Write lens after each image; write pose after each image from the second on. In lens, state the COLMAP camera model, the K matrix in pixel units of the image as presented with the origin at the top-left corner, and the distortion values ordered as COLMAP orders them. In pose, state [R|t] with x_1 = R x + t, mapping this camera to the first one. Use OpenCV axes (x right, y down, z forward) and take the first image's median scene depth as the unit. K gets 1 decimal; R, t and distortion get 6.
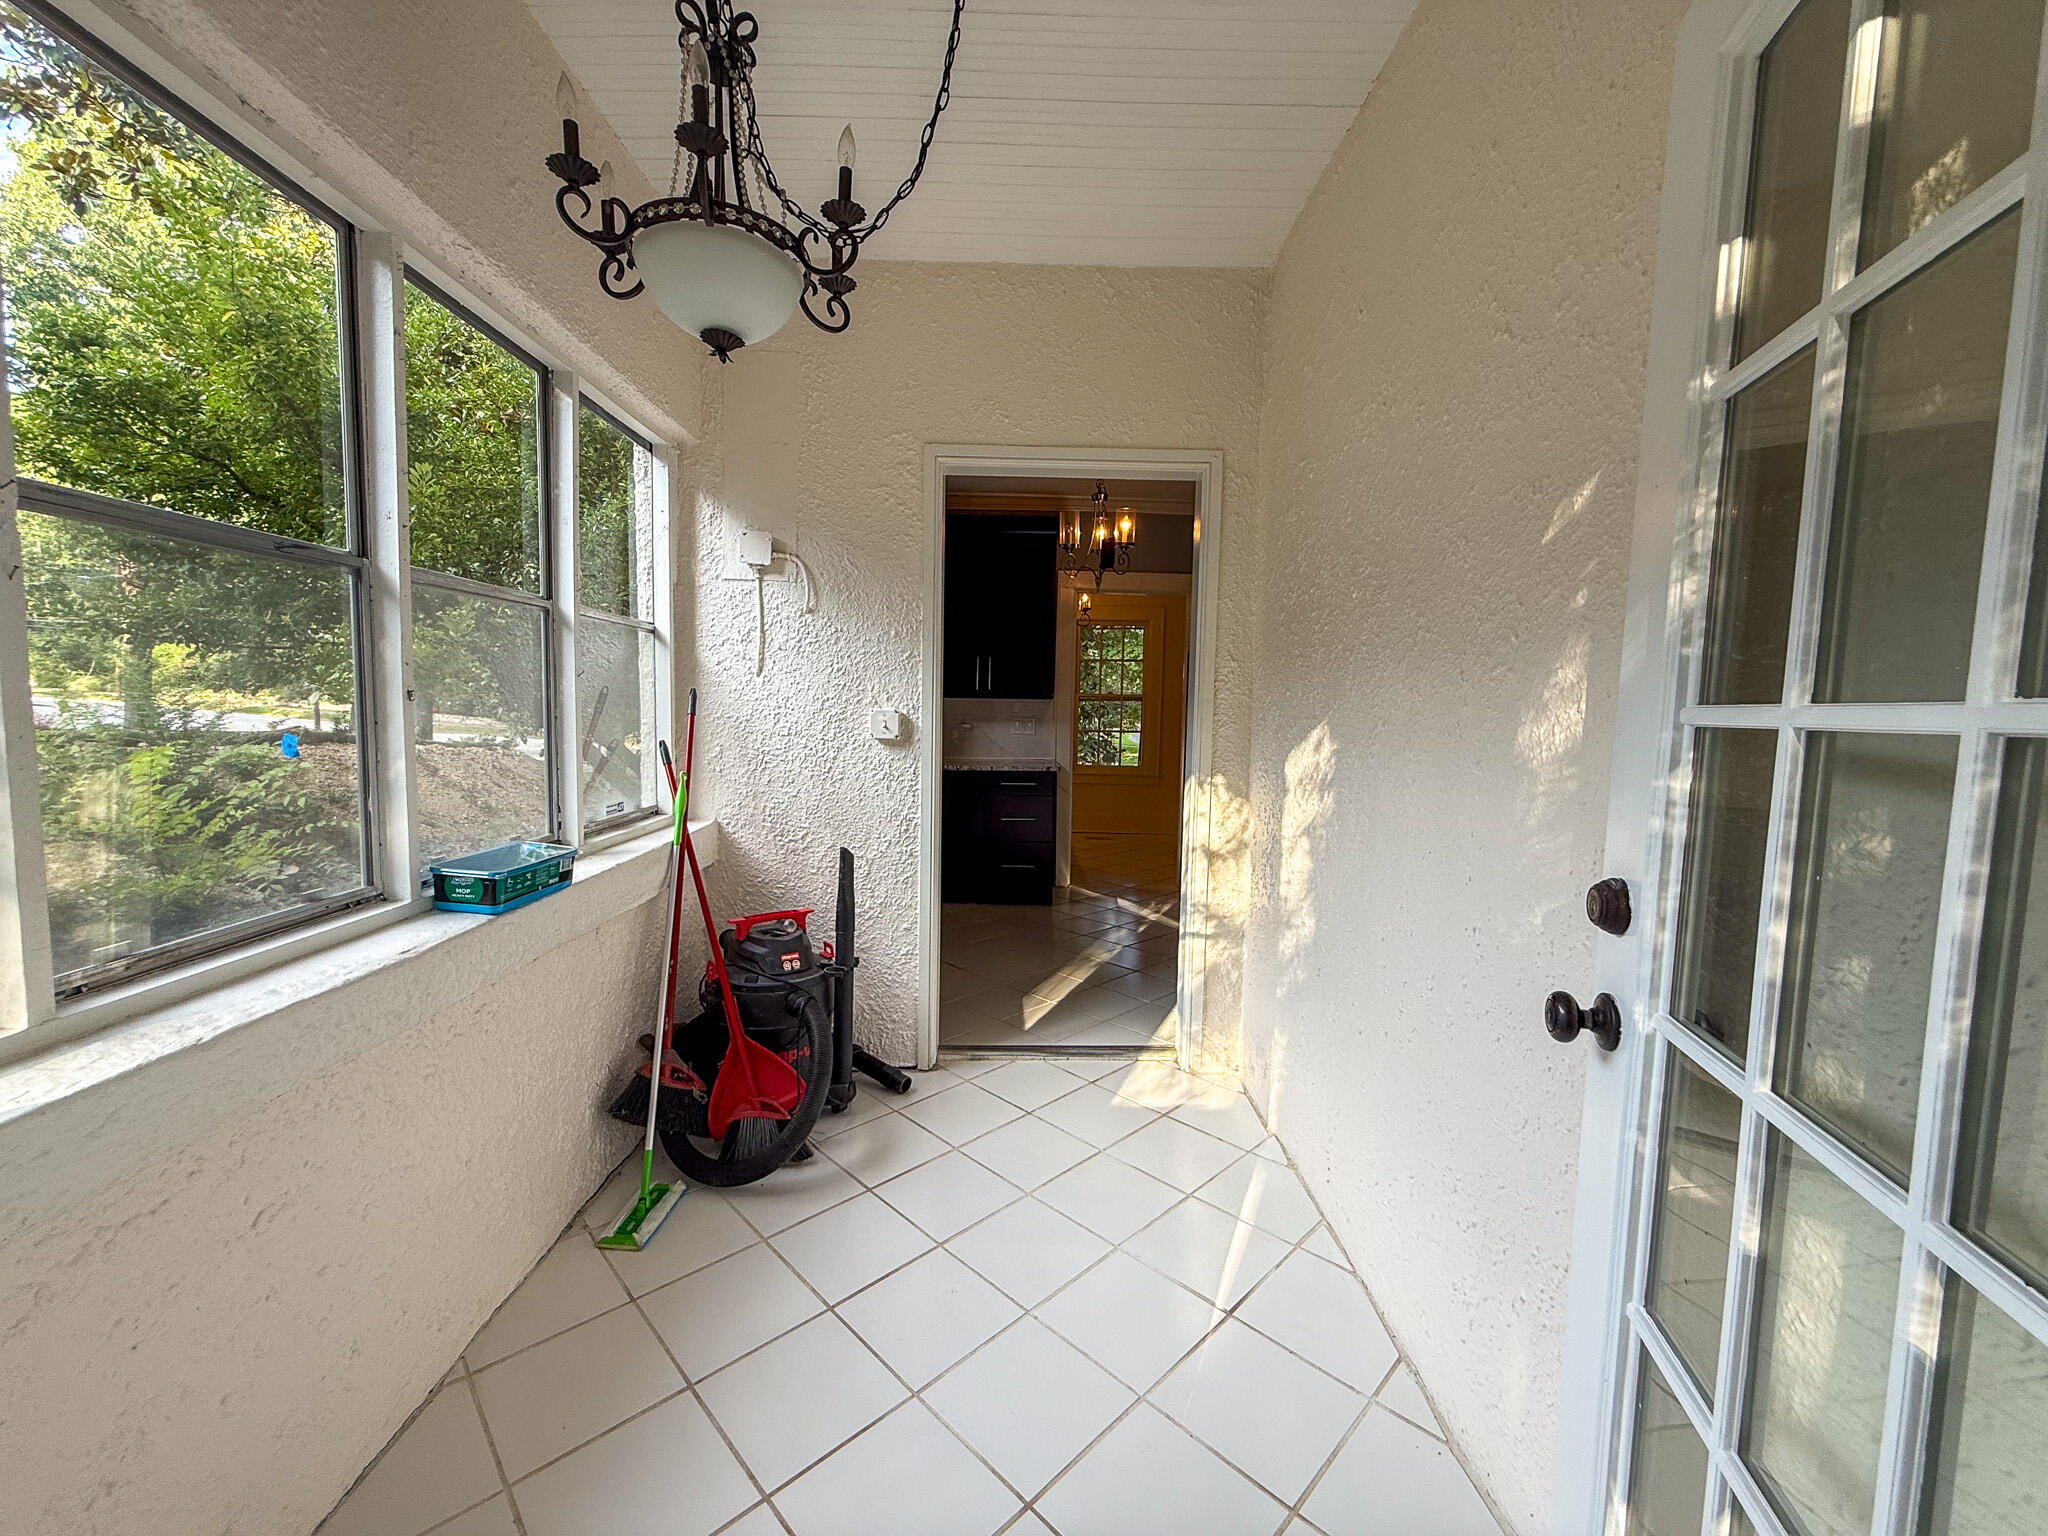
lens RADIAL K [[814.4, 0, 1017.1], [0, 814.4, 771.6], [0, 0, 1]] dist [-0.000347, 0.000115]
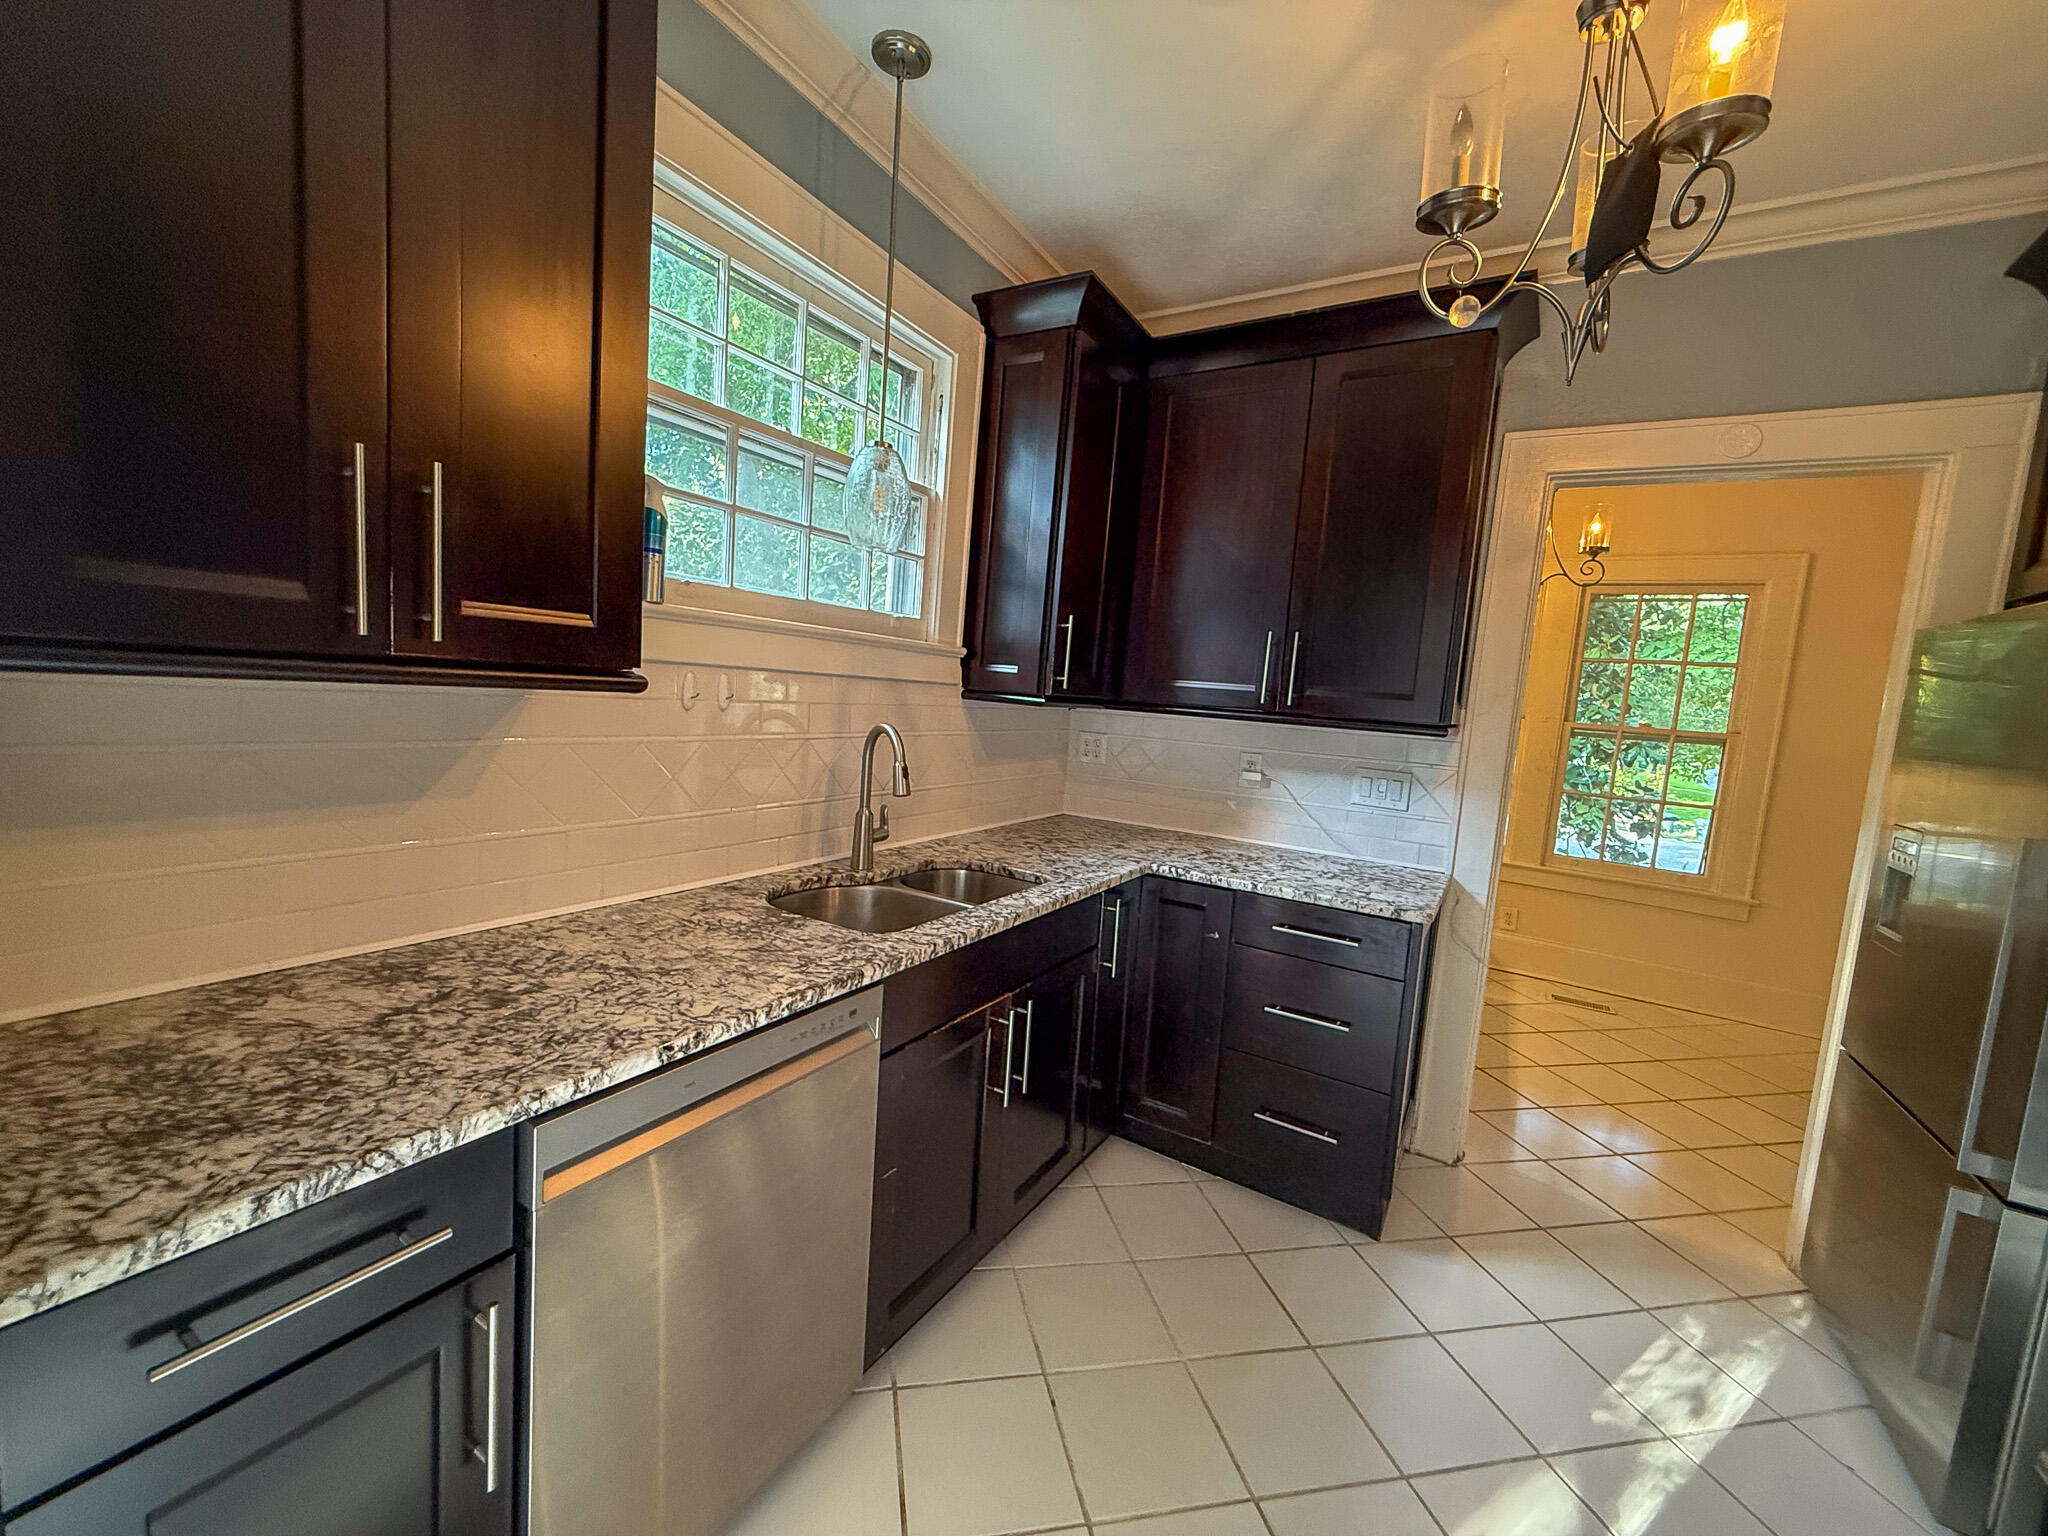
lens RADIAL K [[814.4, 0, 1017.1], [0, 814.4, 771.6], [0, 0, 1]] dist [-0.000347, 0.000115]
pose [[0.846926, 0.096896, -0.522807, 0.059062], [-0.099439, 0.994771, 0.023281, -0.045517], [0.522329, 0.032270, 0.852133, 0.413497]]
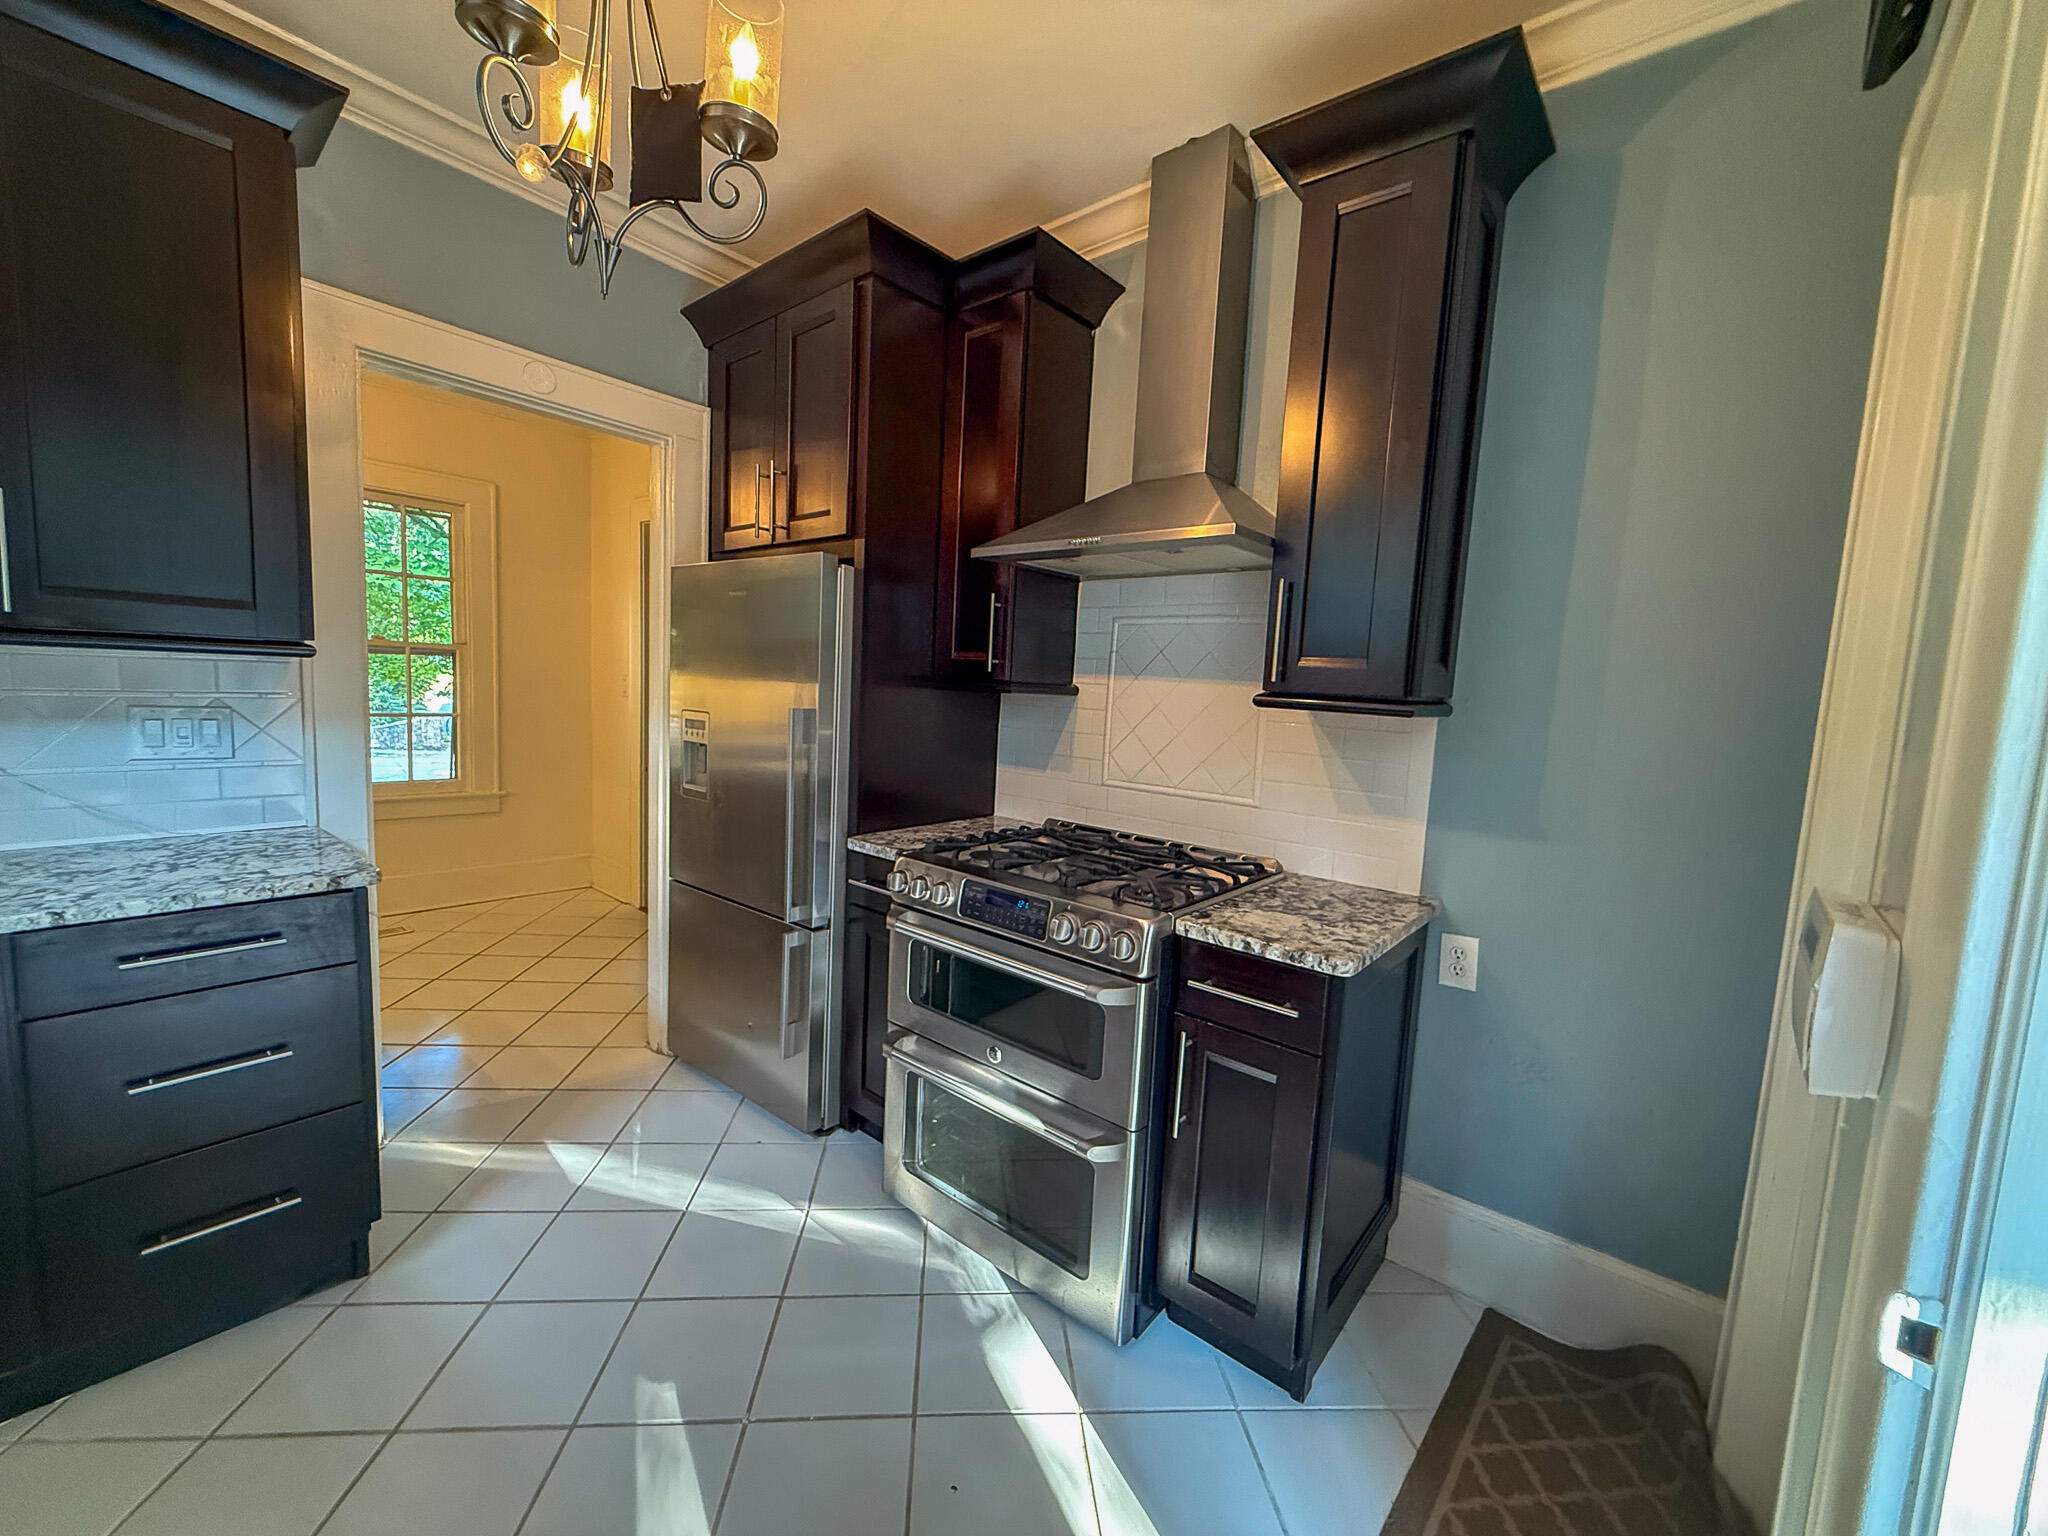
lens RADIAL K [[814.4, 0, 1017.1], [0, 814.4, 771.6], [0, 0, 1]] dist [-0.000347, 0.000115]
pose [[0.645928, -0.068318, 0.760336, -0.025000], [0.024941, 0.997344, 0.068427, -0.044206], [-0.762991, -0.025235, 0.645916, 0.439461]]
